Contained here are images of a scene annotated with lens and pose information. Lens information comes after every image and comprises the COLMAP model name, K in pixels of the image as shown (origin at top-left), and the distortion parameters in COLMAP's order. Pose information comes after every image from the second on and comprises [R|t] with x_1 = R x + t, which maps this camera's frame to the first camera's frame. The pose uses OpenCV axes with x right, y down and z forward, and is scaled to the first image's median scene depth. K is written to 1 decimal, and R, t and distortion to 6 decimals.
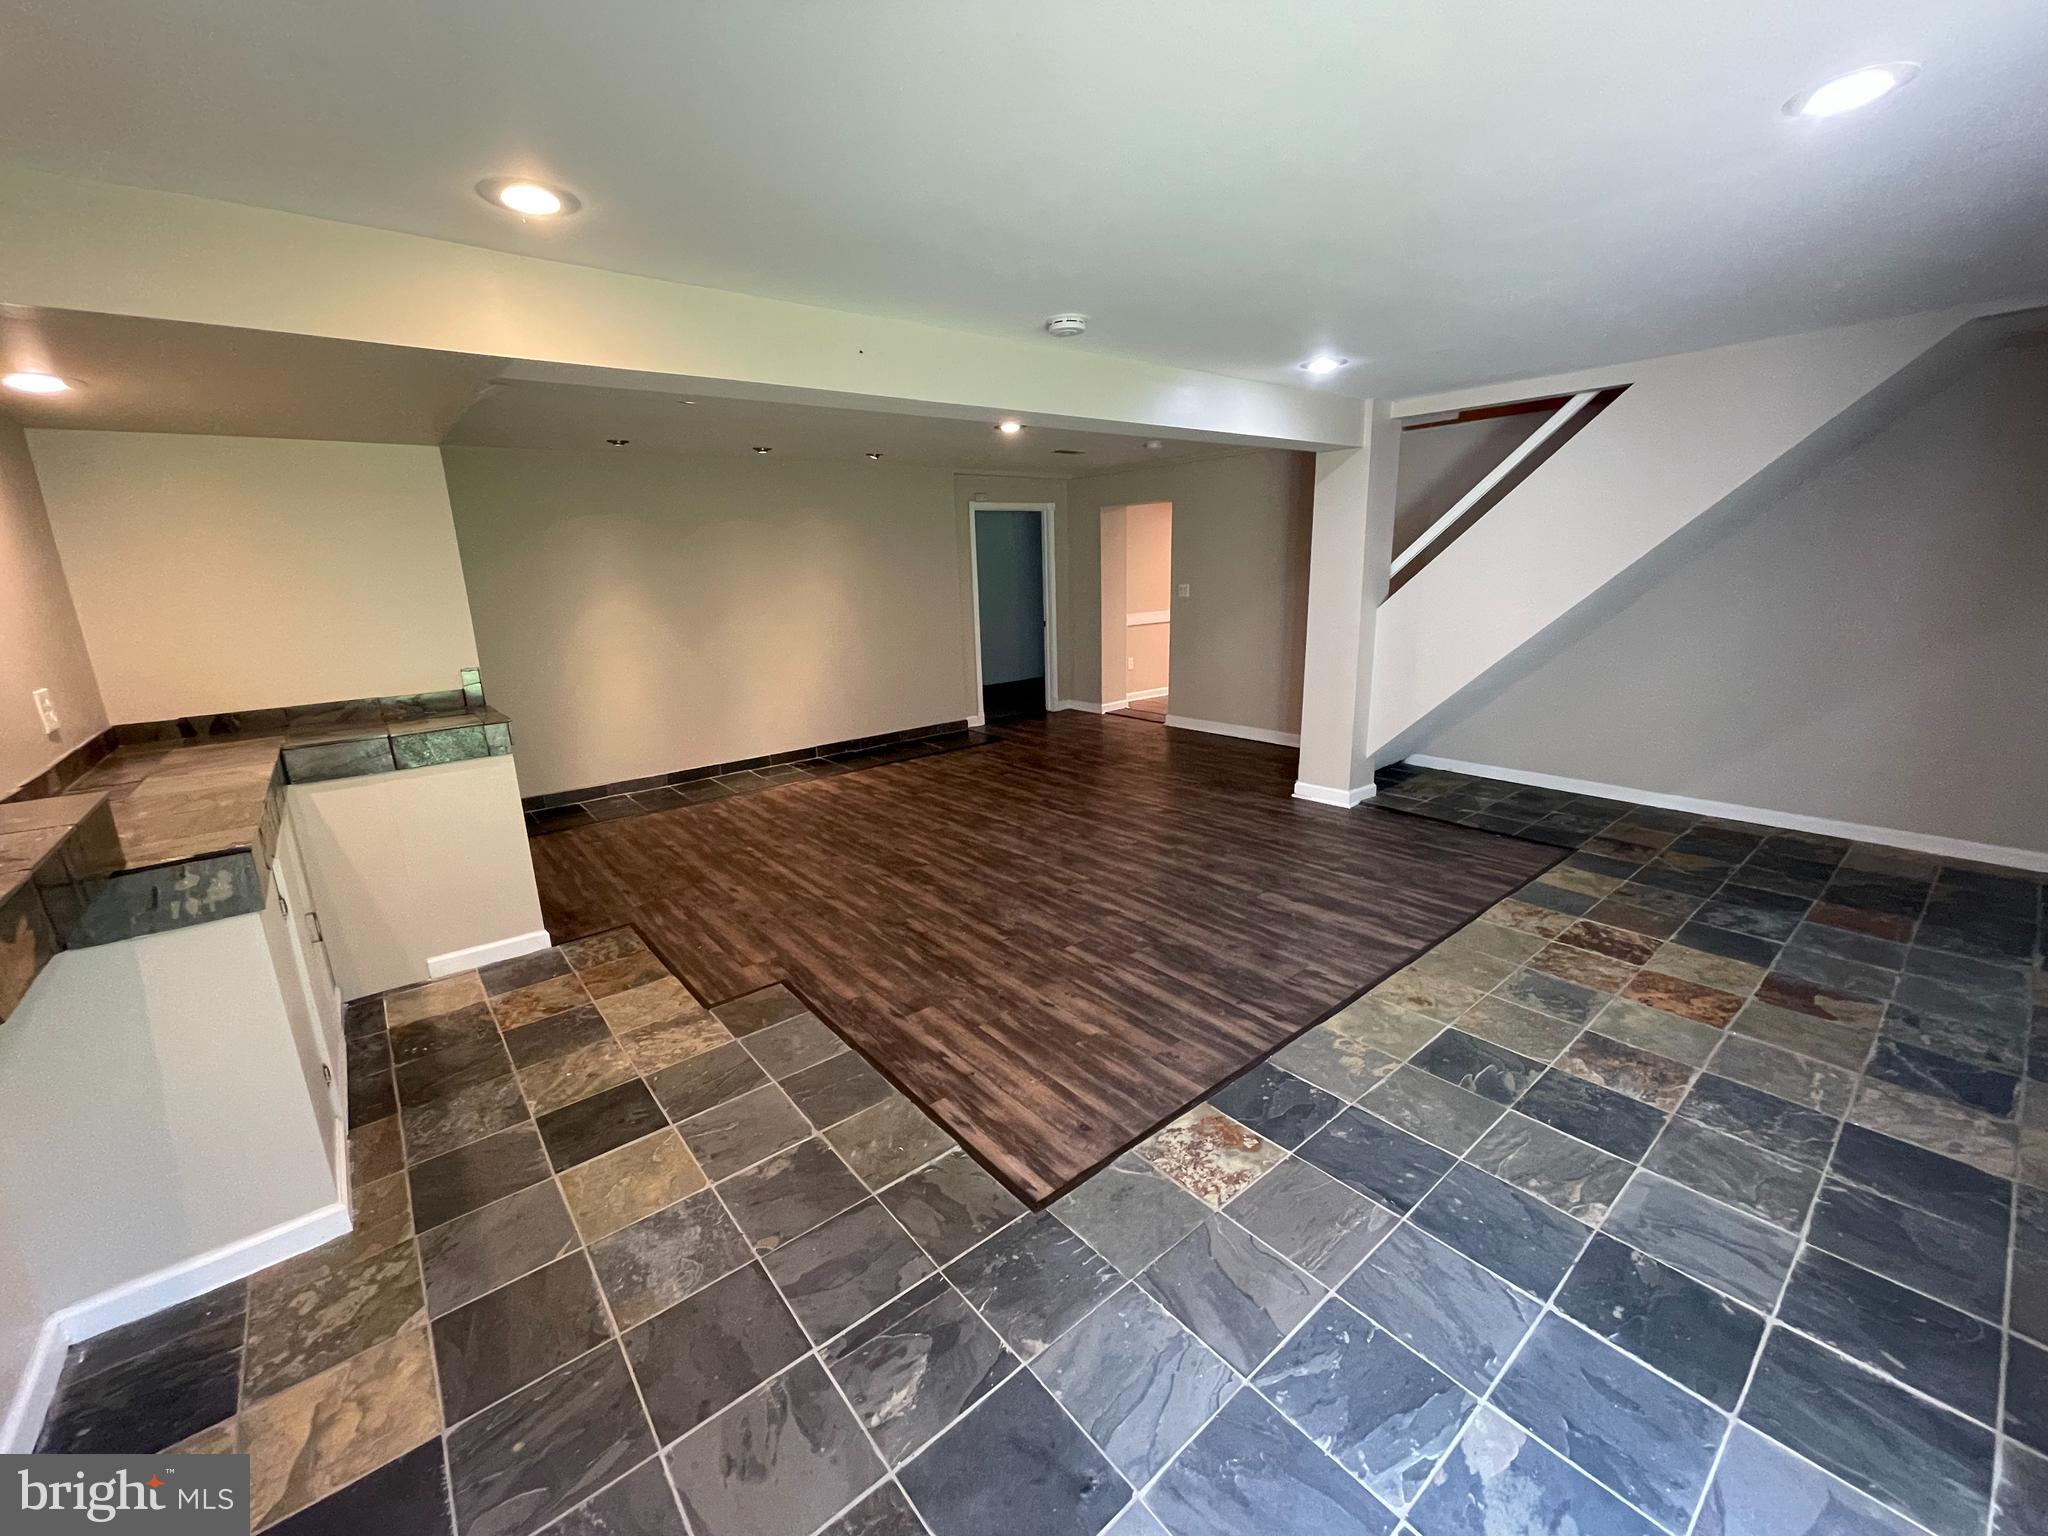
lens RADIAL K [[824.8, 0, 1016.8], [0, 824.8, 767.1], [0, 0, 1]] dist [-0.001838, -0.000094]
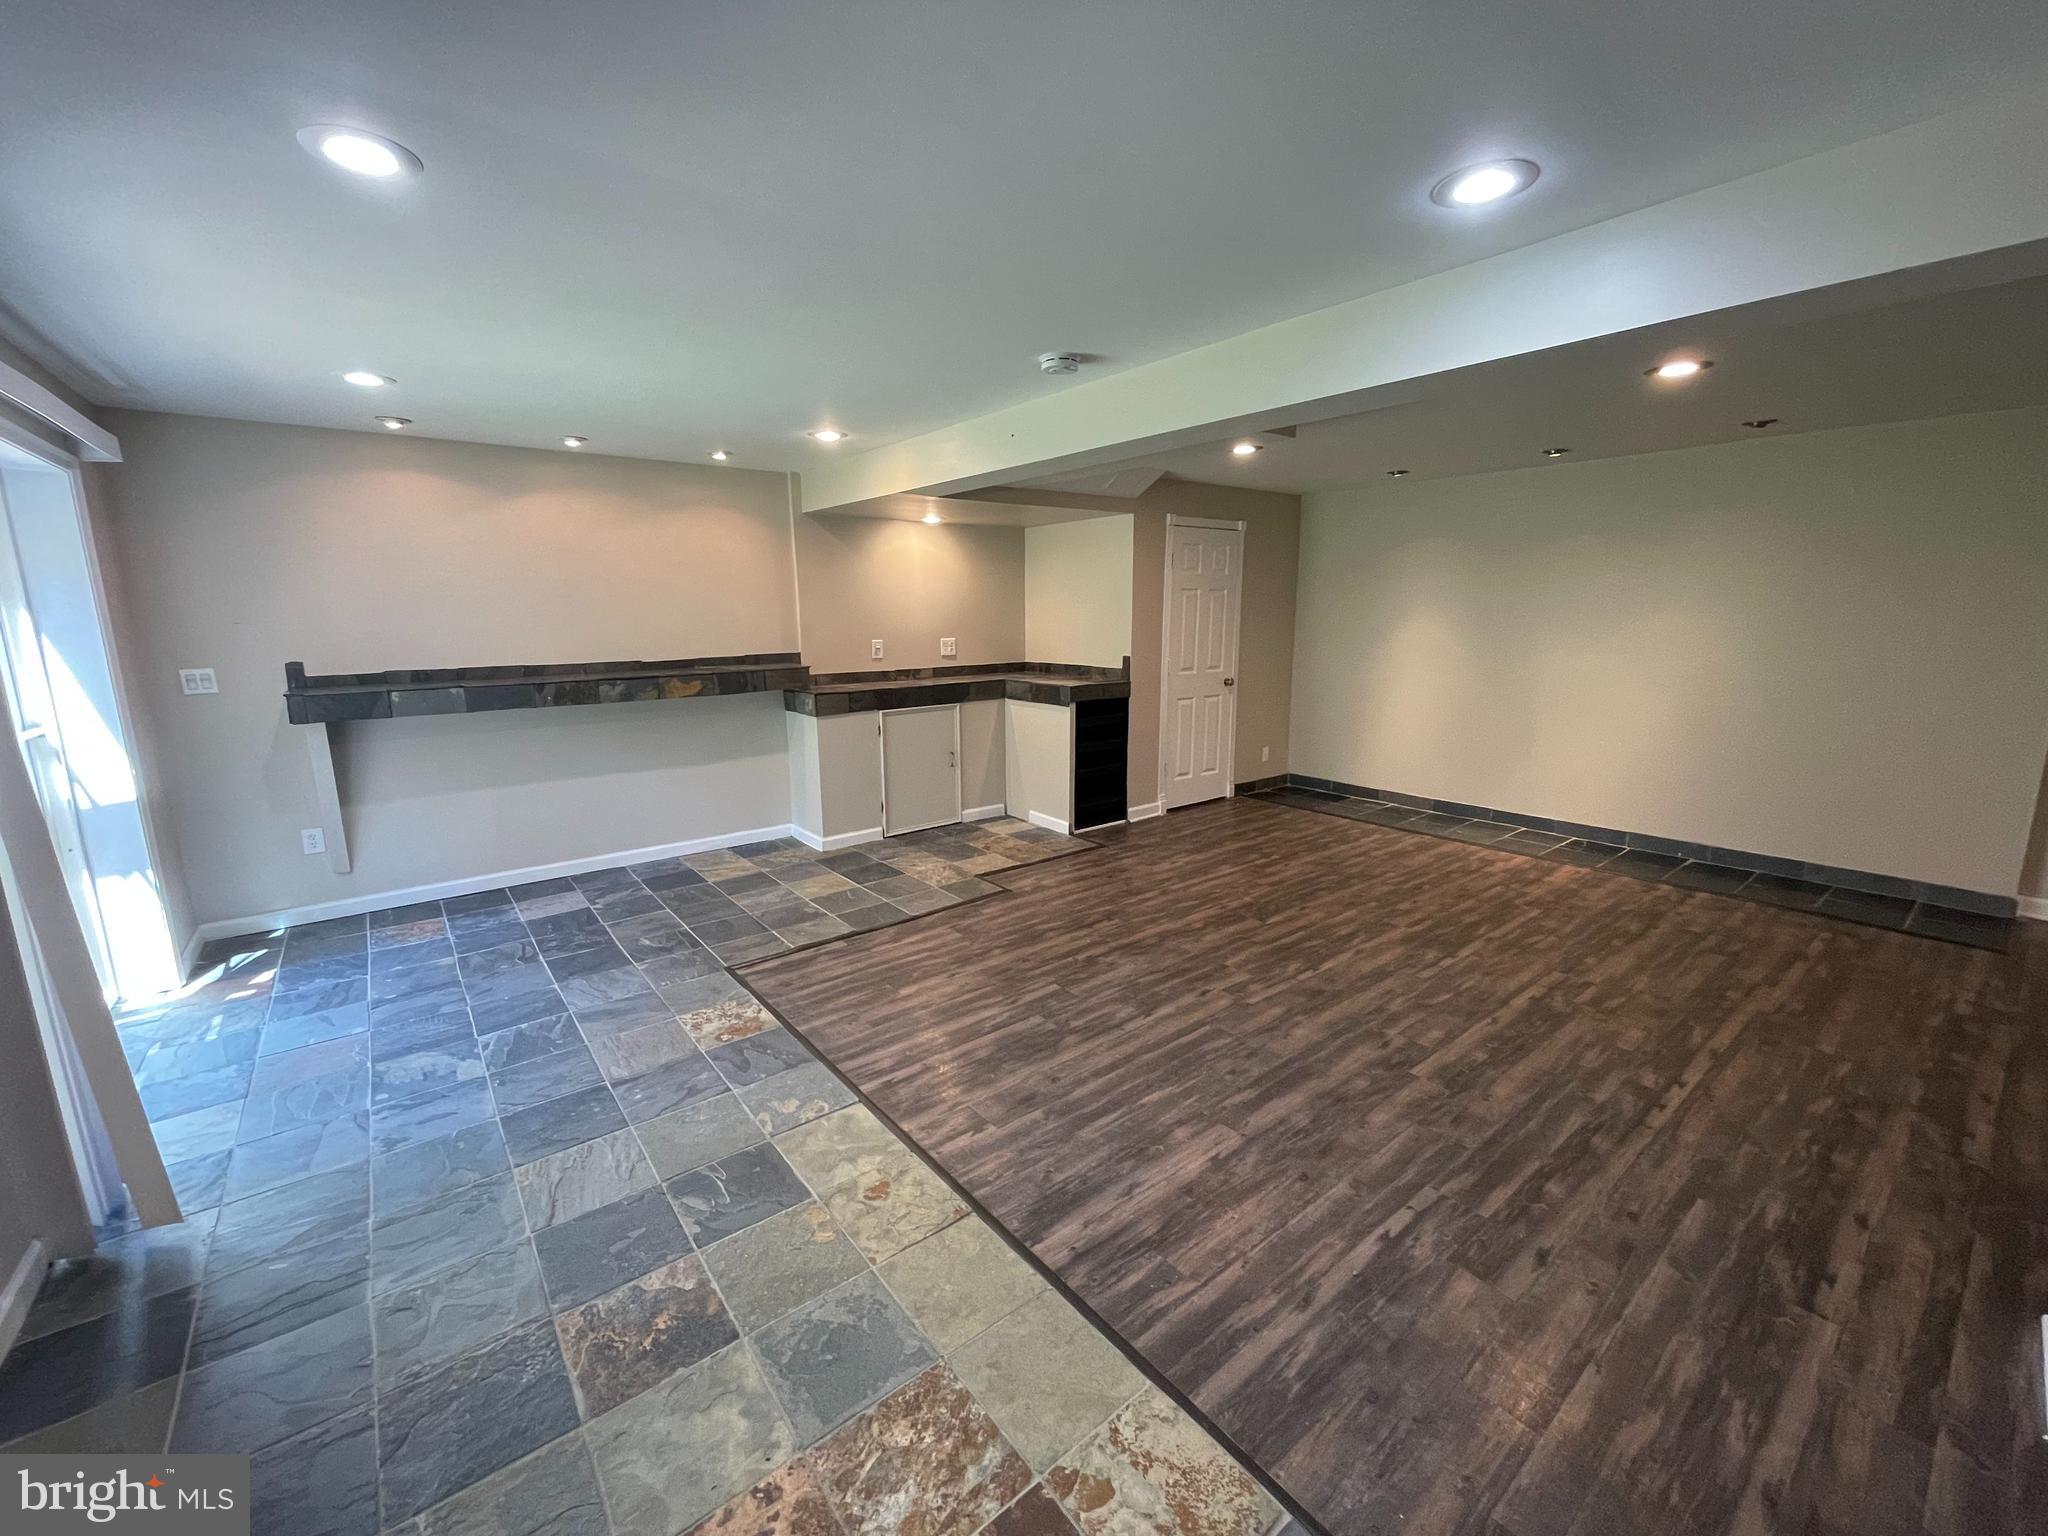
lens RADIAL K [[824.8, 0, 1016.8], [0, 824.8, 767.1], [0, 0, 1]] dist [-0.001838, -0.000094]
pose [[-0.016366, 0.225620, -0.974078, 0.930368], [-0.236344, 0.945728, 0.223024, -0.227560], [0.971532, 0.233867, 0.037846, 0.827699]]
